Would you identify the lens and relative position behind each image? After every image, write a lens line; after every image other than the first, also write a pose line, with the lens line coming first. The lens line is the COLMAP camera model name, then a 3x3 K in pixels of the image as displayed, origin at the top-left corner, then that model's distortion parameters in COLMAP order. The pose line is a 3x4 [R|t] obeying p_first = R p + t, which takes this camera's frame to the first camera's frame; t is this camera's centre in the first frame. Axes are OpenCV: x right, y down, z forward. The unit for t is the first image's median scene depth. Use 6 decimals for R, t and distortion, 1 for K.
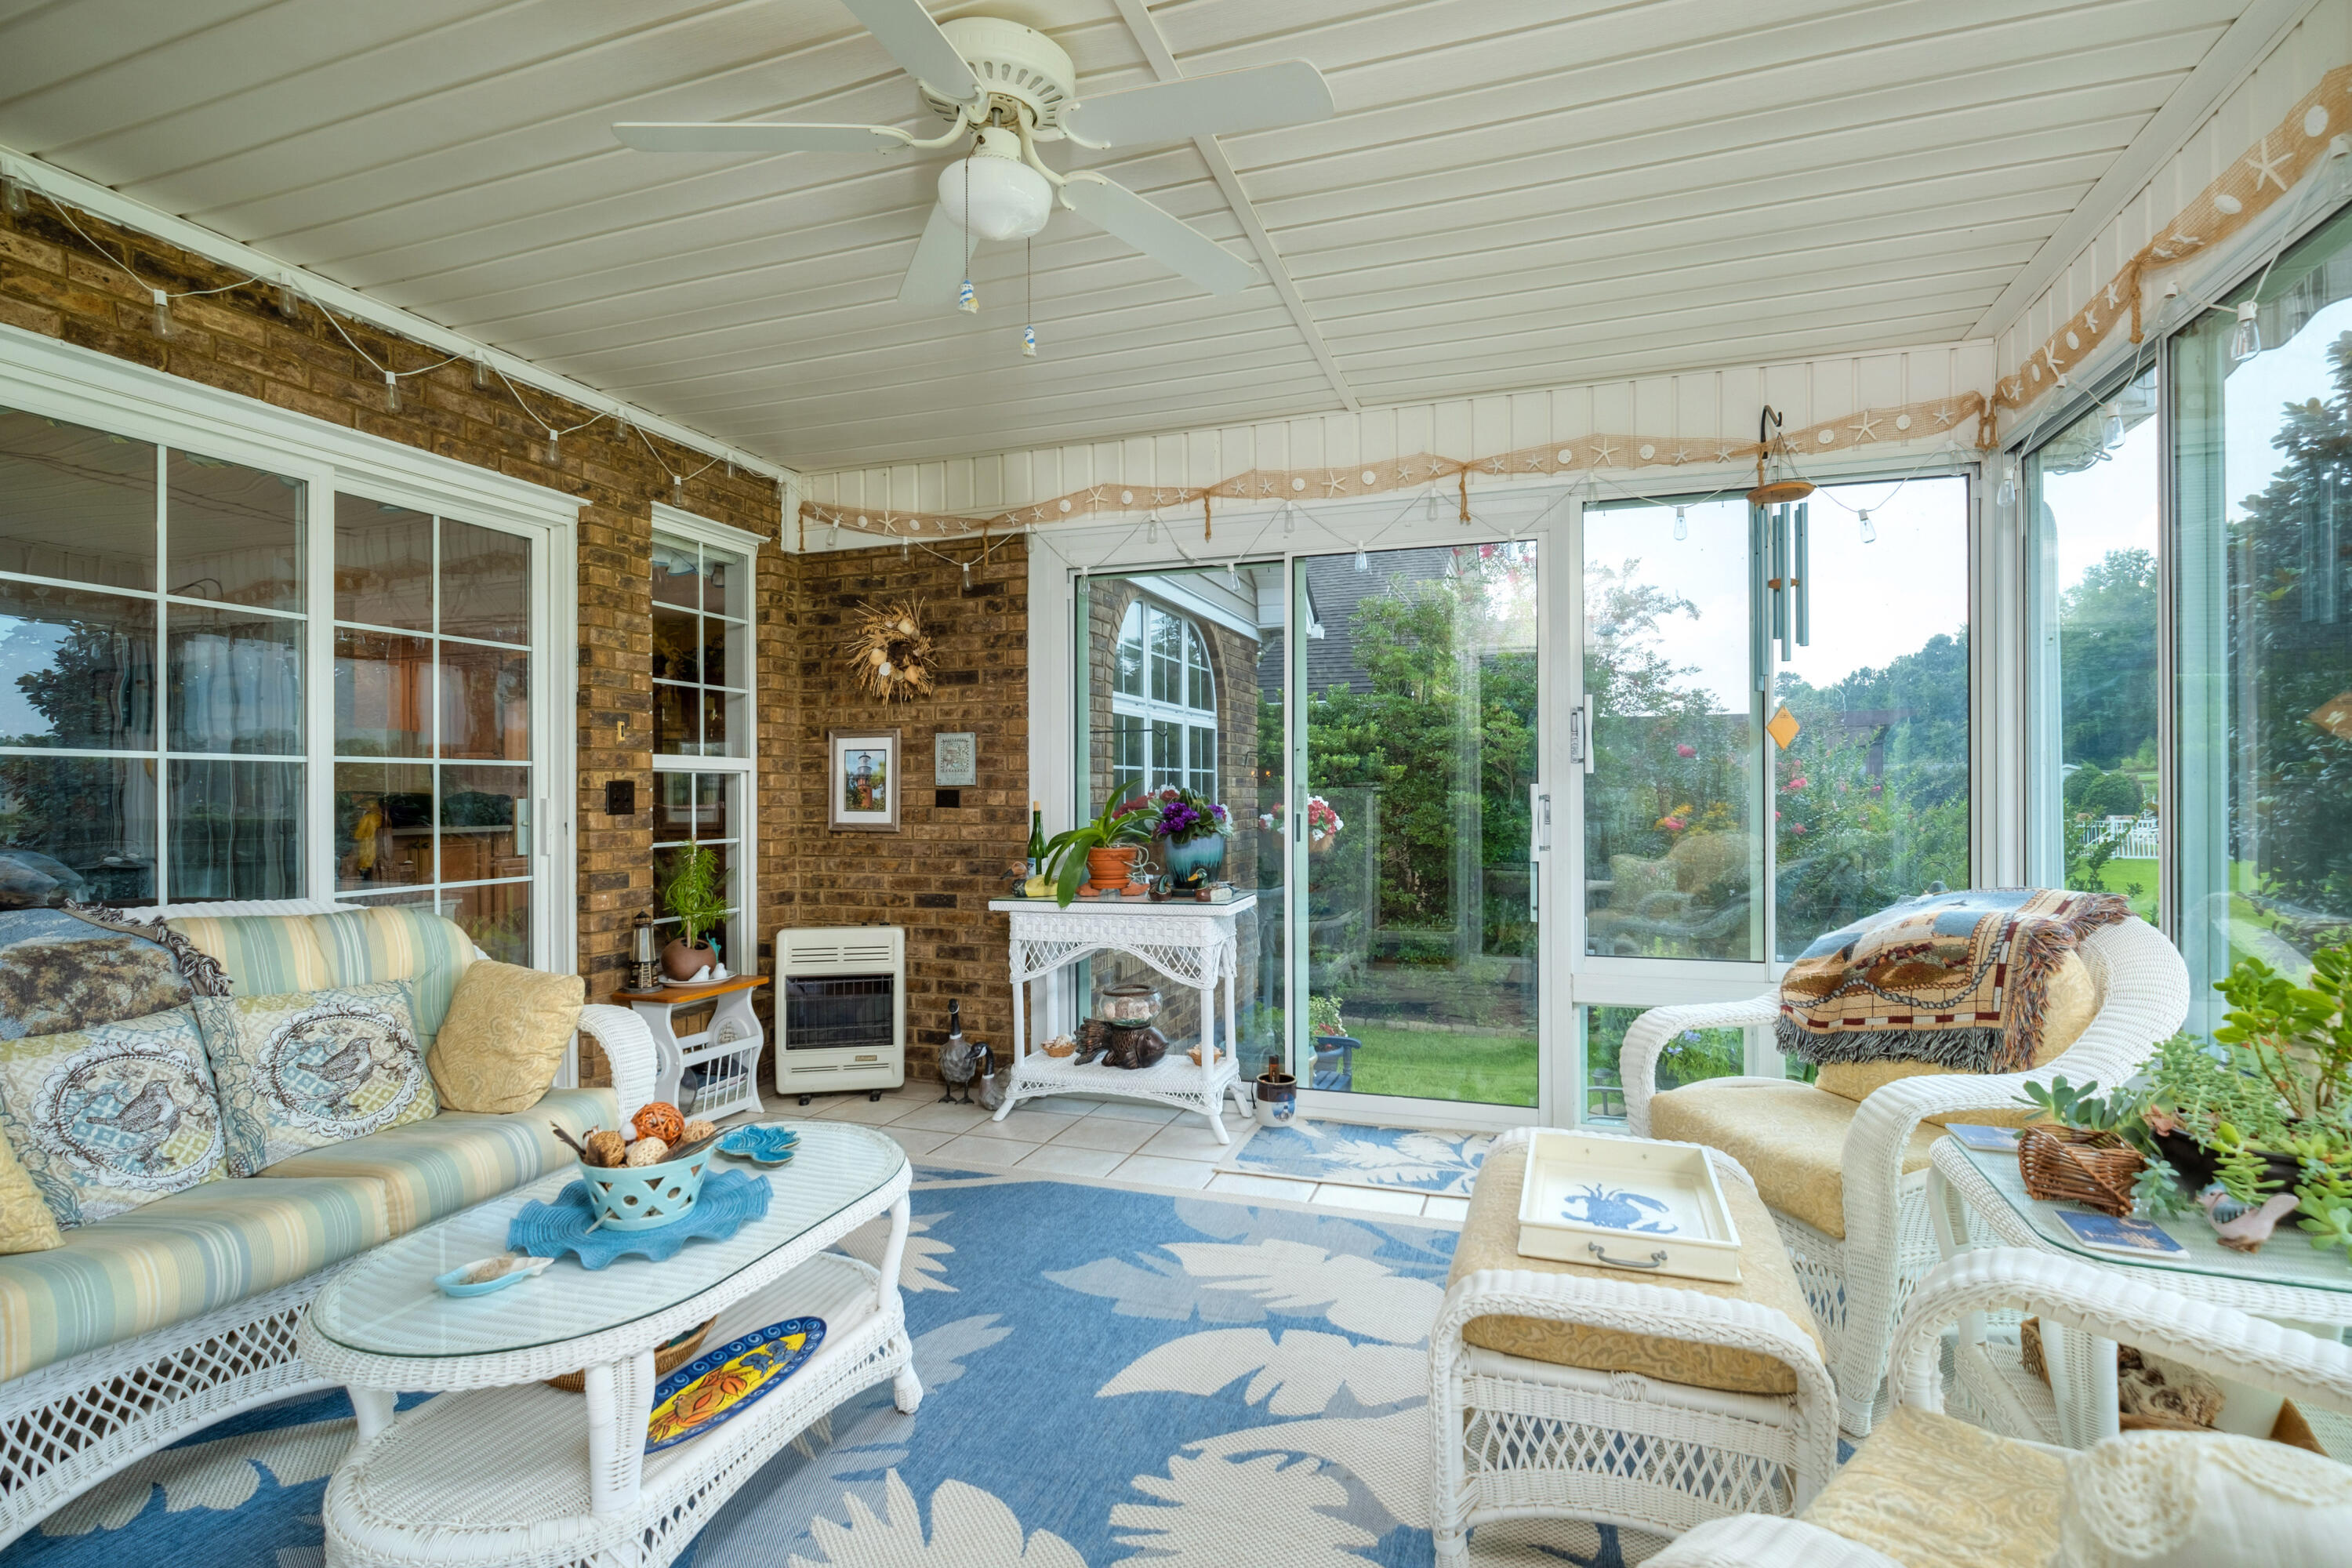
lens RADIAL K [[1083.0, 0, 1195.6], [0, 1083.0, 776.6], [0, 0, 1]] dist [-0.009475, 0.000508]
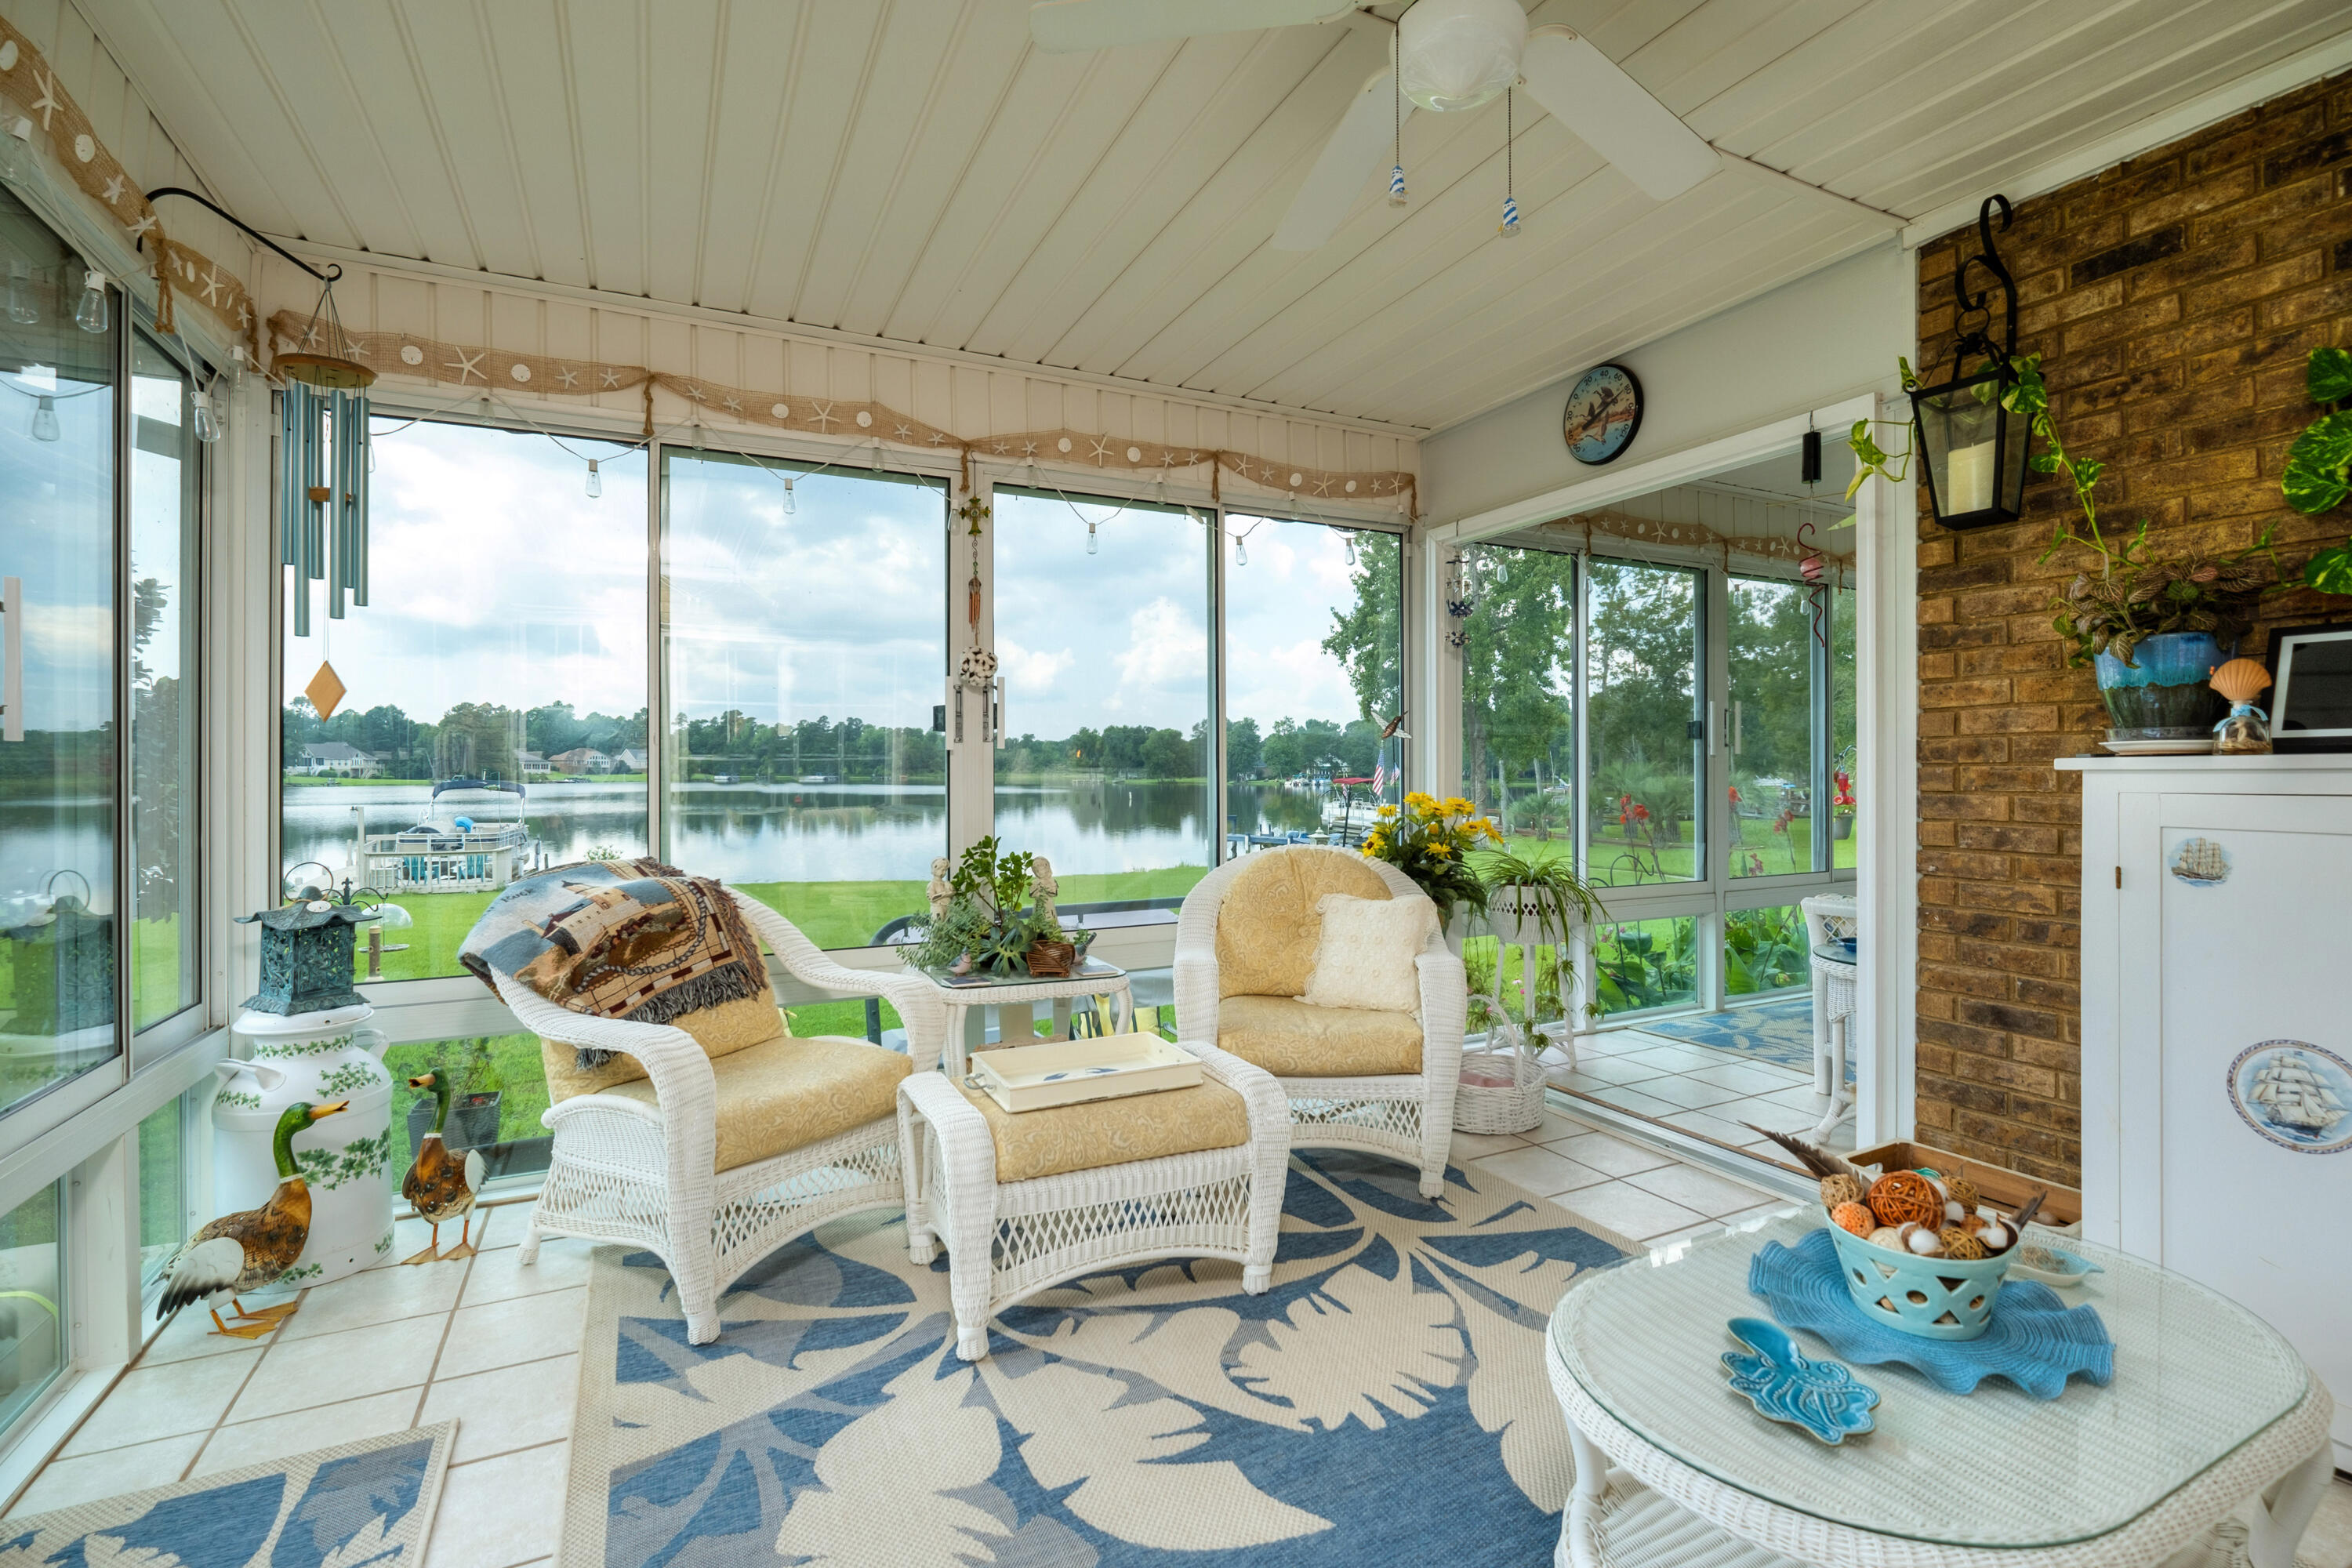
lens RADIAL K [[1083.0, 0, 1195.6], [0, 1083.0, 776.6], [0, 0, 1]] dist [-0.009475, 0.000508]
pose [[-0.722914, 0.002213, 0.690935, -0.512155], [-0.004588, 0.999957, -0.008003, 0.020998], [-0.690923, -0.008956, -0.722873, 1.480438]]
